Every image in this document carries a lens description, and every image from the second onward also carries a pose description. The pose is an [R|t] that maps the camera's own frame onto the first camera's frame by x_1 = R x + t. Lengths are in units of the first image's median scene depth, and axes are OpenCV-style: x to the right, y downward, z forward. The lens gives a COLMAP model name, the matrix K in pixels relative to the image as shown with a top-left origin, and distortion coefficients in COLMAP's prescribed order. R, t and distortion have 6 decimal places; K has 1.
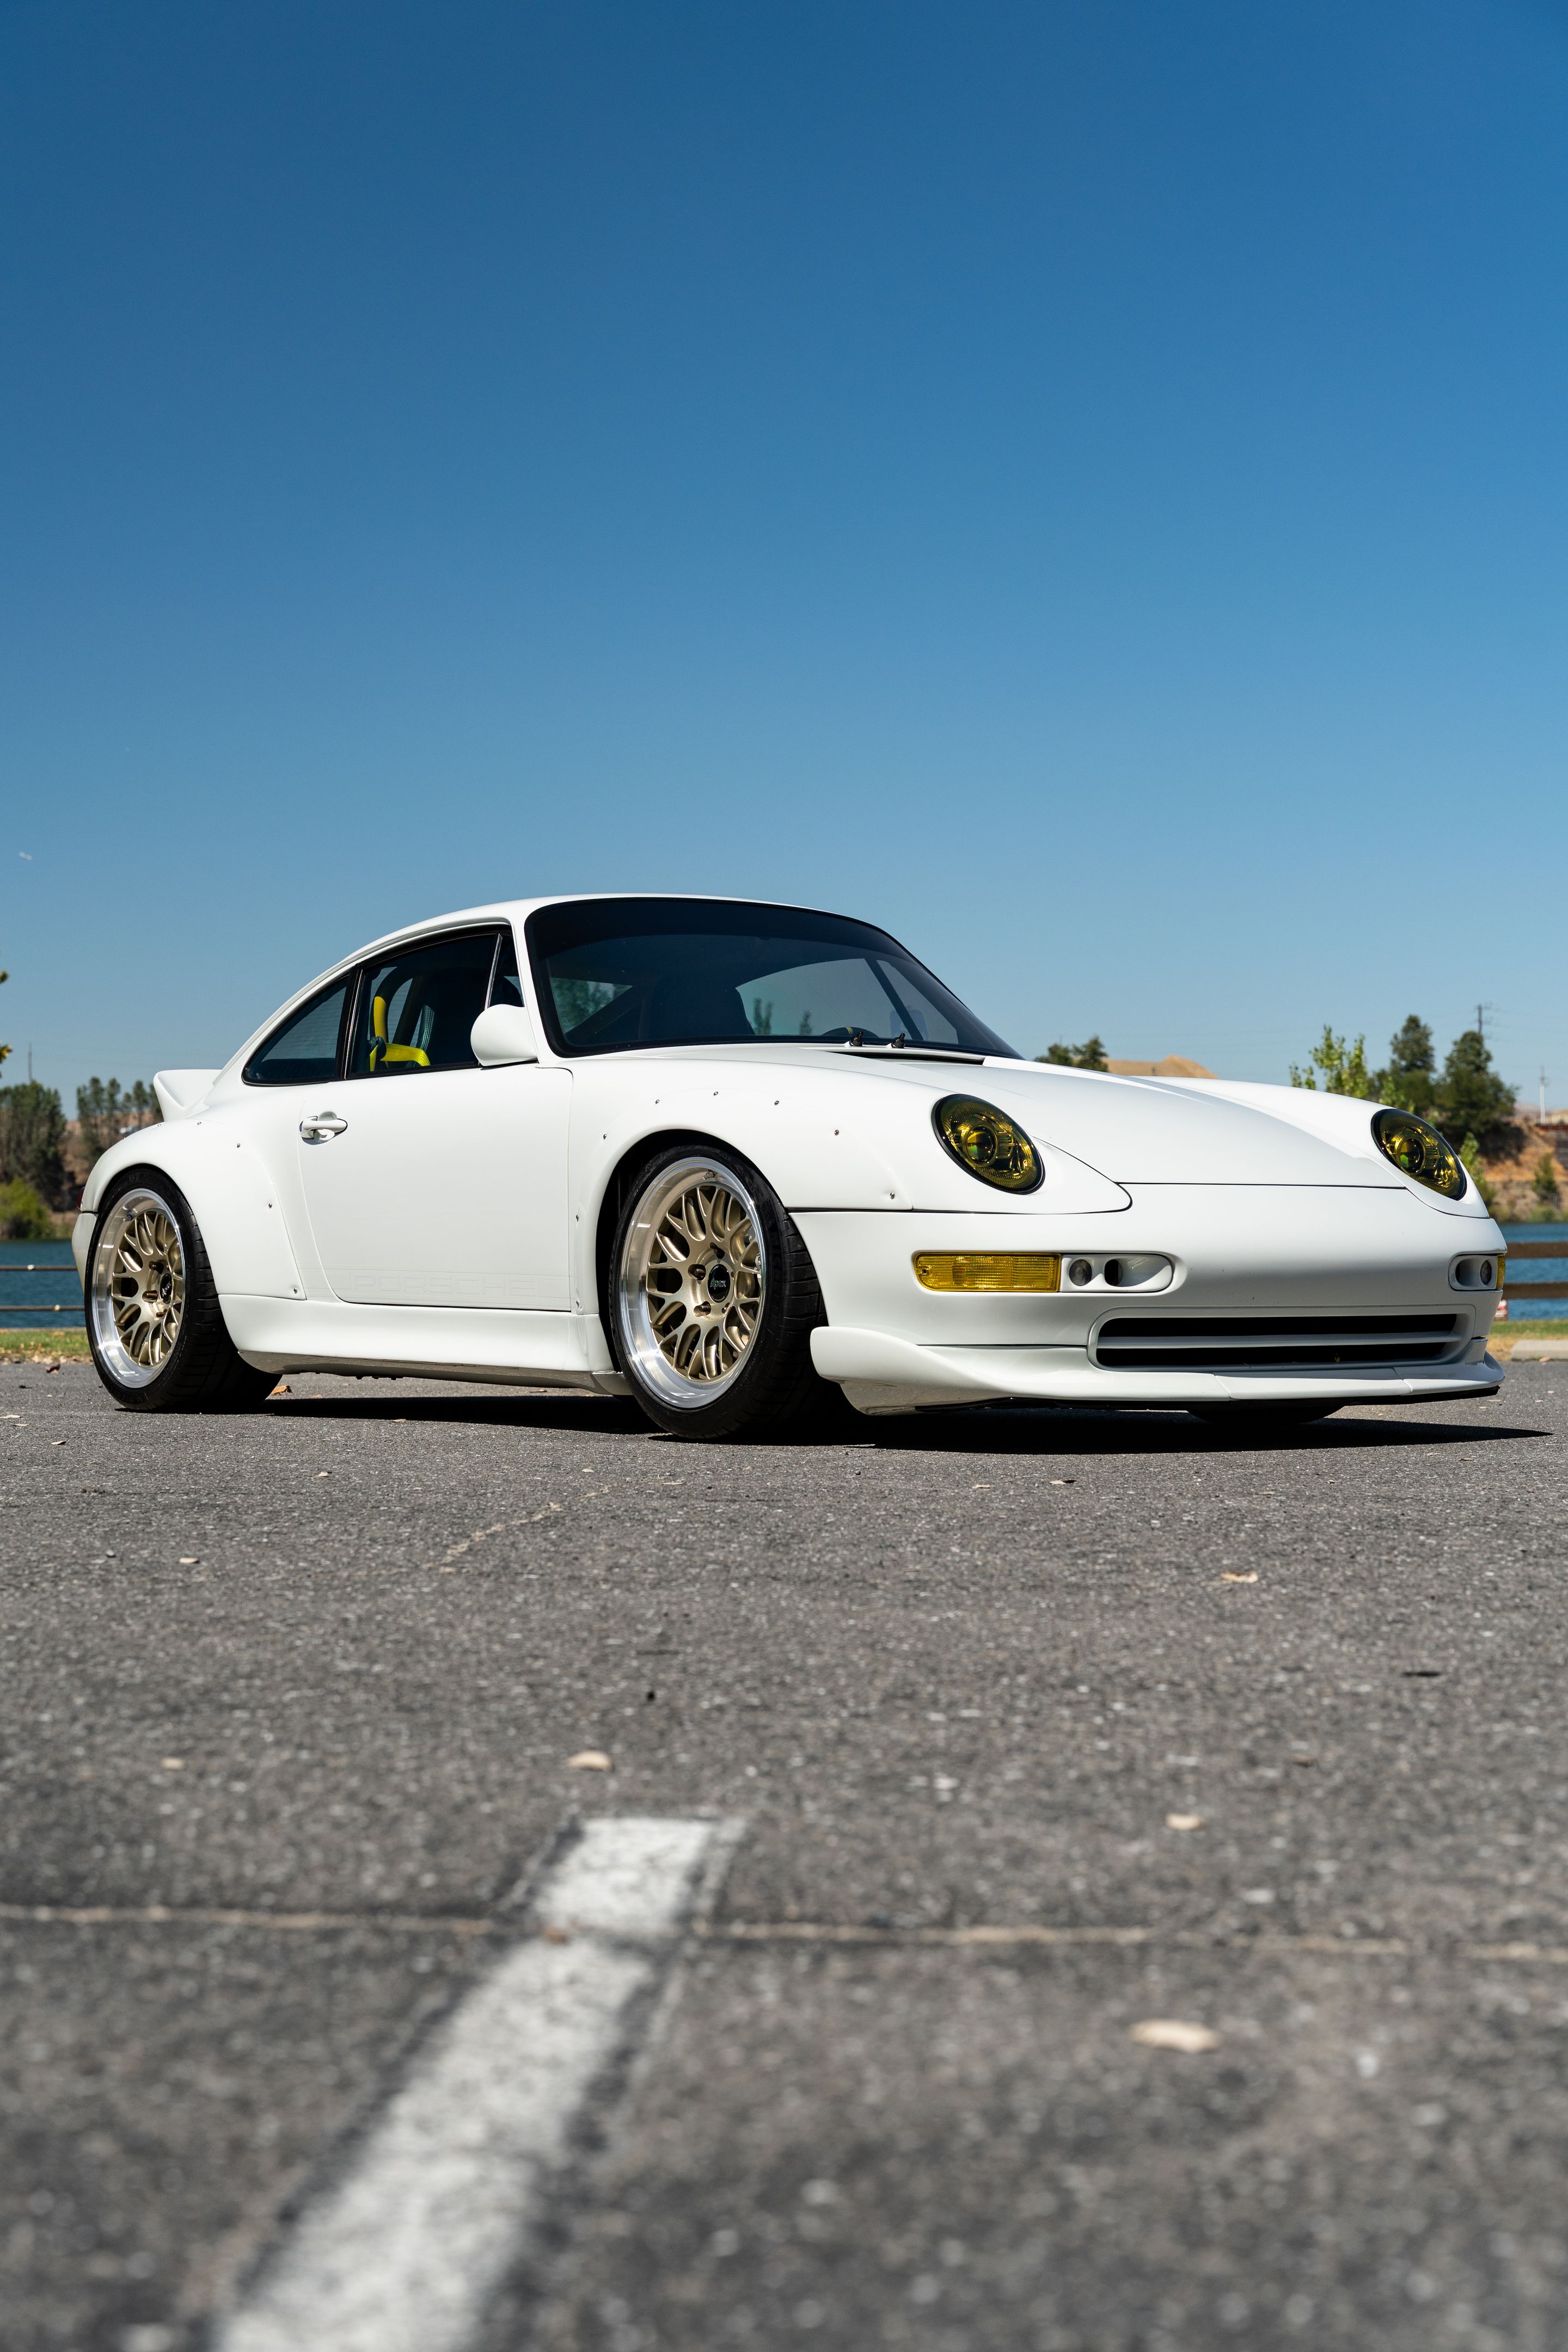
lens RADIAL K [[3589.1, 0, 801.8], [0, 3589.1, 1179.5], [0, 0, 1]] dist [0.004815, 0.000000]
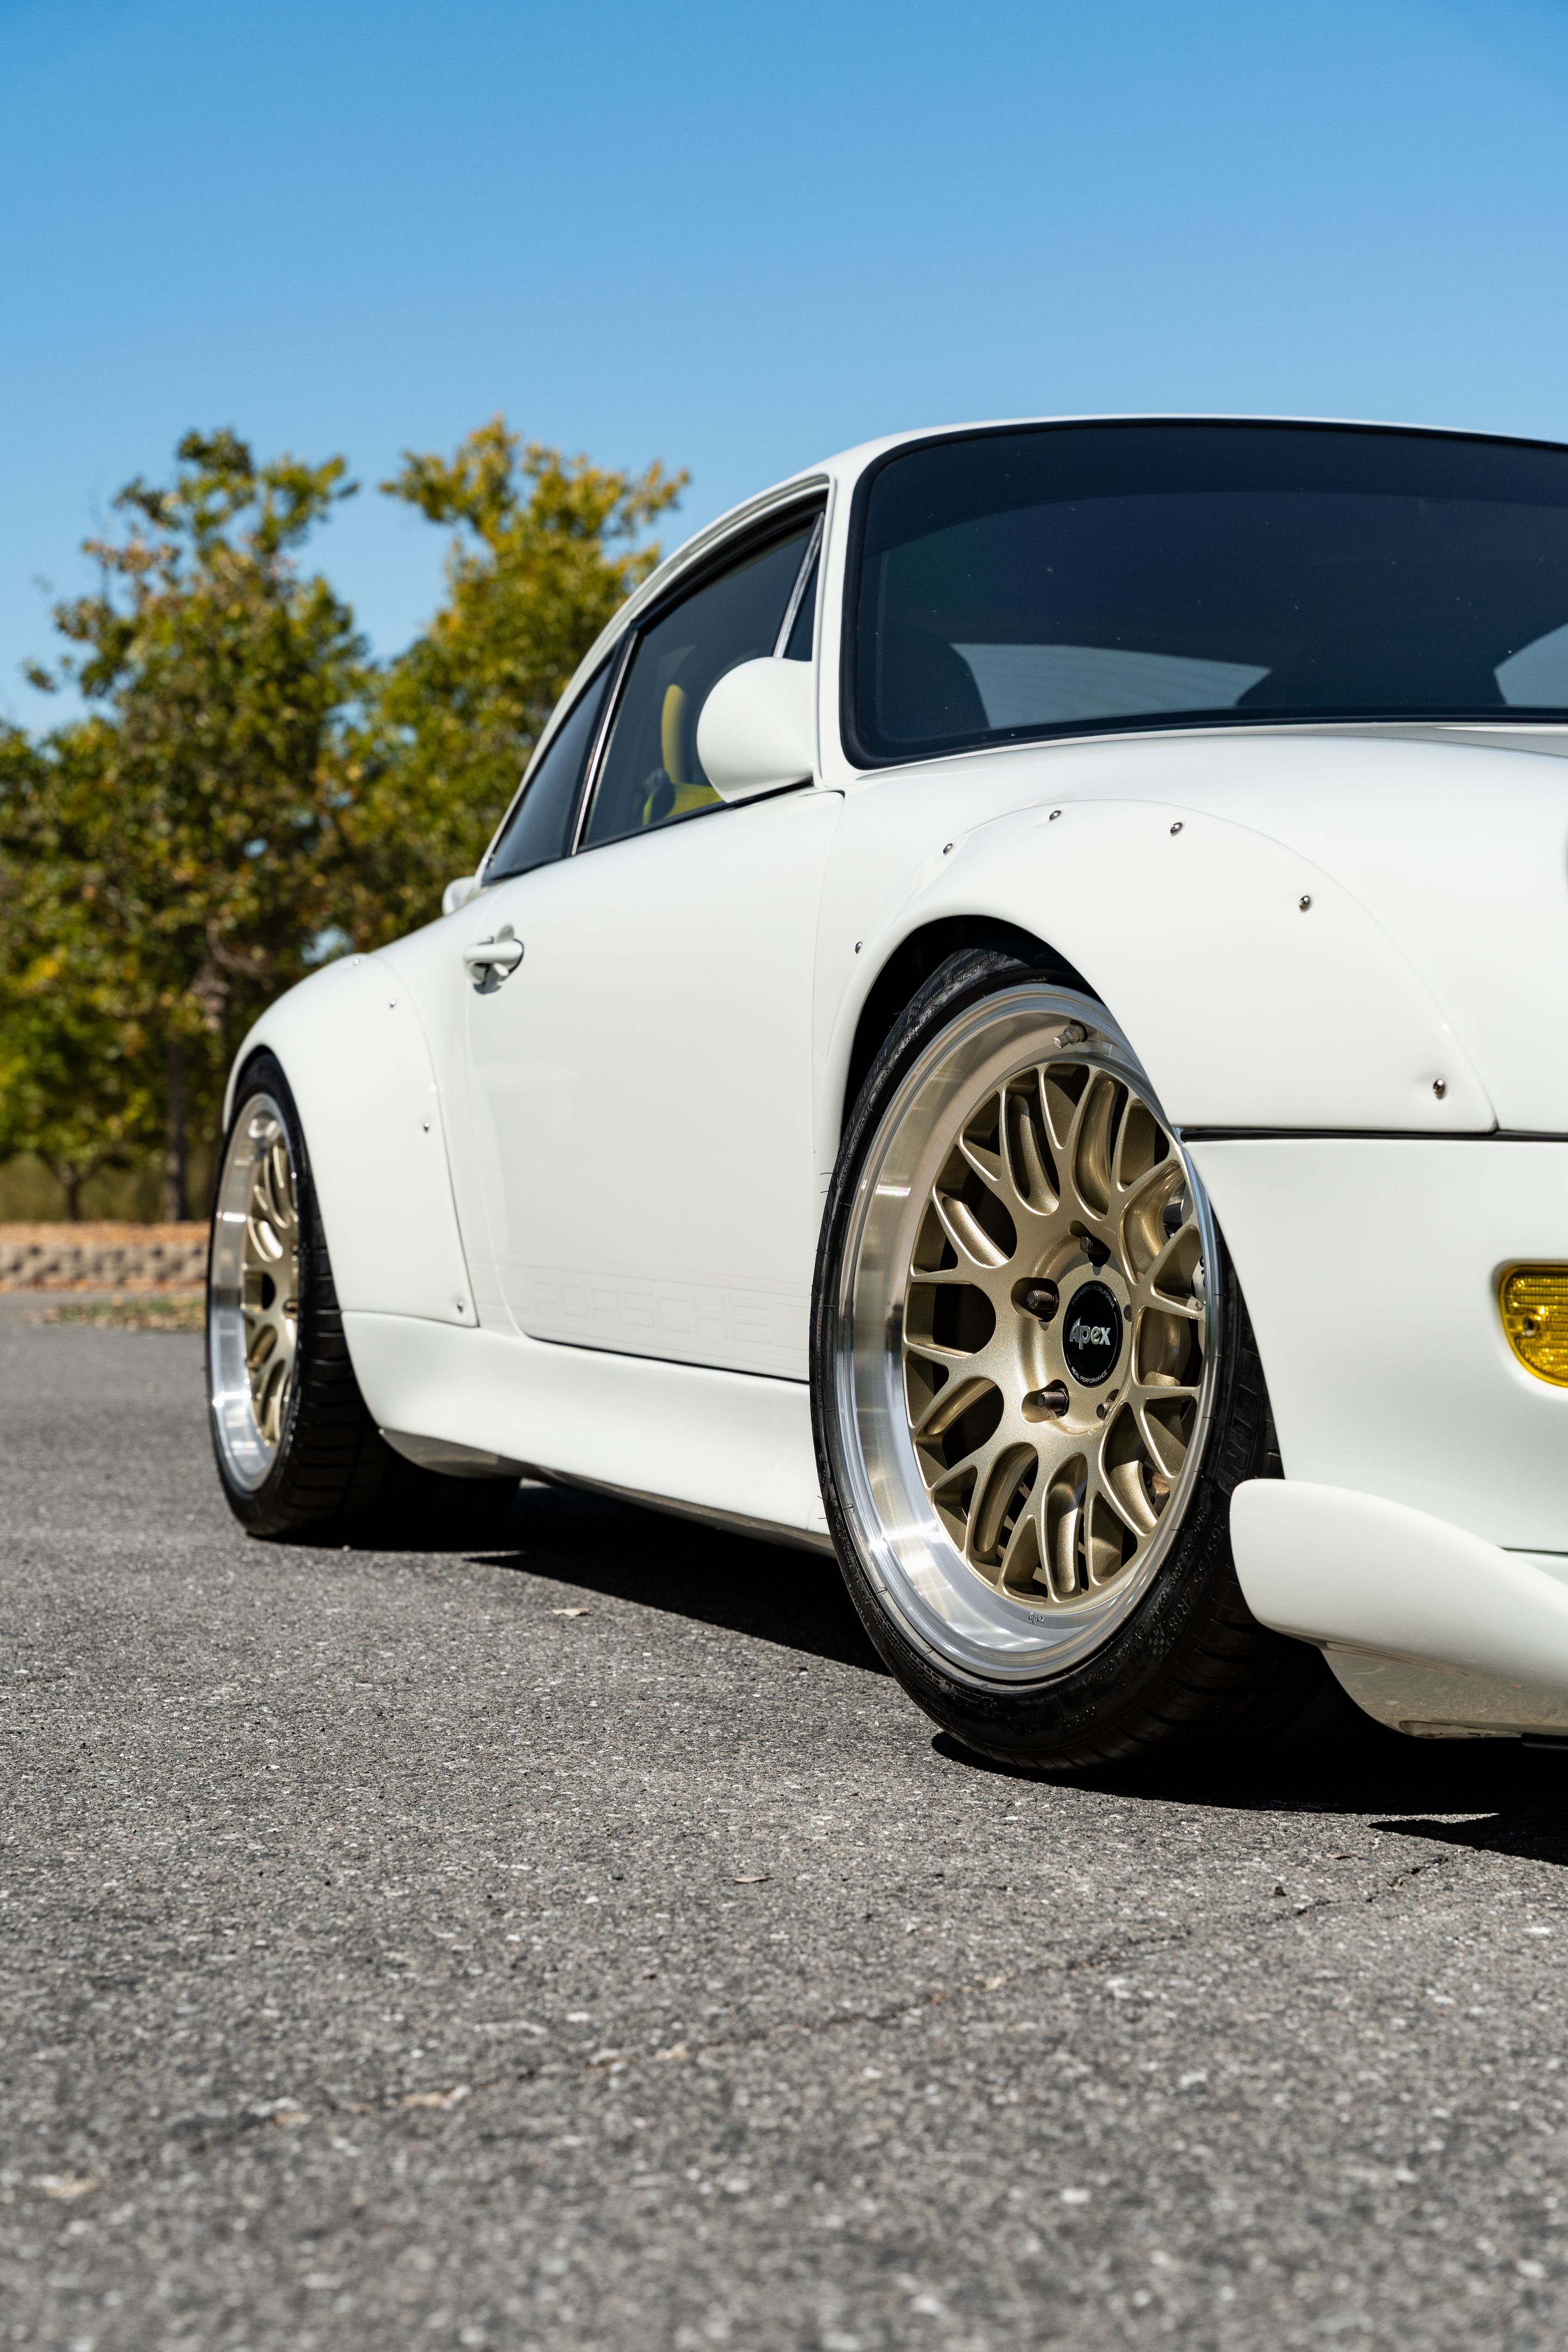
lens RADIAL K [[4110.4, 0, 771.7], [0, 4110.4, 1169.1], [0, 0, 1]] dist [0.132185, 0.000000]
pose [[0.947551, 0.004279, -0.319576, 0.085612], [0.000164, 0.999904, 0.013875, 0.006313], [0.319604, -0.013200, 0.947459, 0.612388]]
